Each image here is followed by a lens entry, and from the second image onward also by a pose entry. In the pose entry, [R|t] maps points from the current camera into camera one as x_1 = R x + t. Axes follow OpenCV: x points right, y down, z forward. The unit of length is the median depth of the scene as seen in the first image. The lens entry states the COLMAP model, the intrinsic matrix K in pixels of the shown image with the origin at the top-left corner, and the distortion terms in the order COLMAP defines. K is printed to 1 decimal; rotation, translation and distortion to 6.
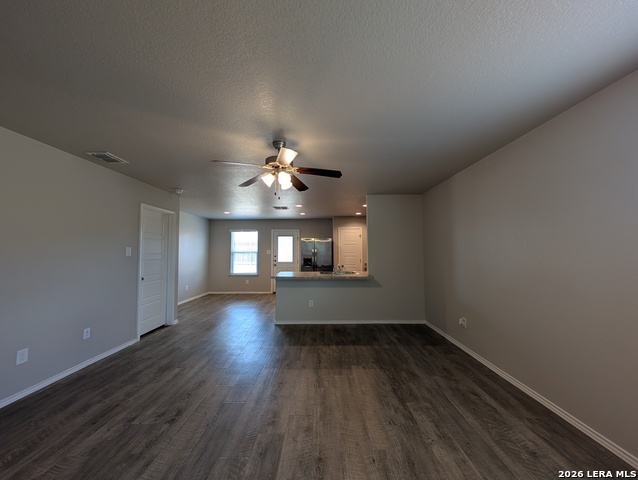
lens RADIAL K [[242.2, 0, 318.9], [0, 242.2, 238.3], [0, 0, 1]] dist [0.001977, -0.000323]
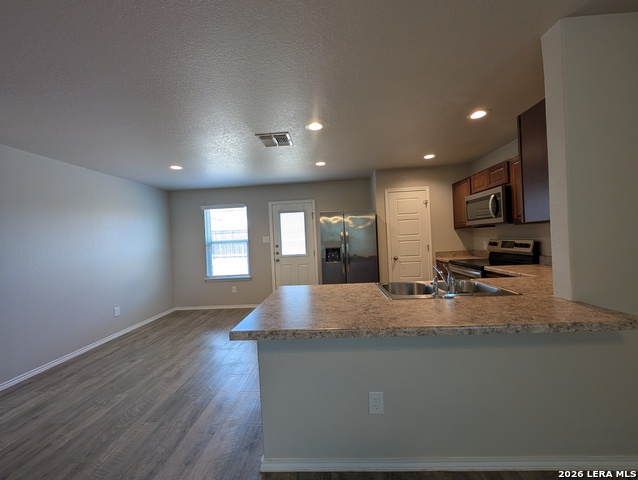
lens RADIAL K [[242.2, 0, 318.9], [0, 242.2, 240.0], [0, 0, 1]] dist [0.001977, -0.000323]
pose [[0.997788, -0.044784, -0.049126, -0.106242], [0.047824, 0.996896, 0.062543, 0.061322], [0.046172, -0.064754, 0.996833, 0.947967]]
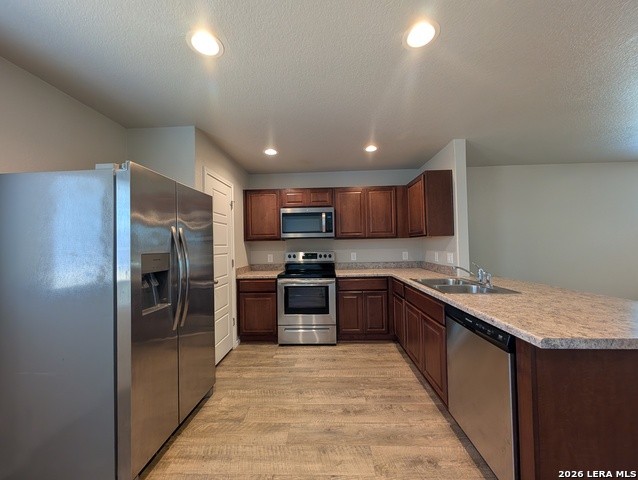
lens RADIAL K [[242.2, 0, 318.0], [0, 242.2, 240.5], [0, 0, 1]] dist [0.001977, -0.000323]
pose [[0.039505, 0.015260, 0.999103, -0.533265], [-0.041736, 0.999036, -0.013609, 0.113060], [-0.998347, -0.041161, 0.040104, 1.809068]]
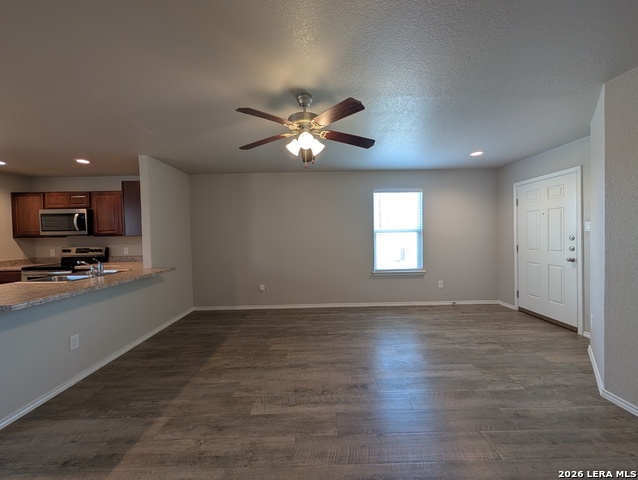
lens RADIAL K [[242.2, 0, 321.2], [0, 242.2, 239.6], [0, 0, 1]] dist [0.001977, -0.000323]
pose [[-0.018251, -0.016884, 0.999691, -0.709730], [-0.037628, 0.999161, 0.016188, 0.046046], [-0.999125, -0.037321, -0.018871, 0.688589]]
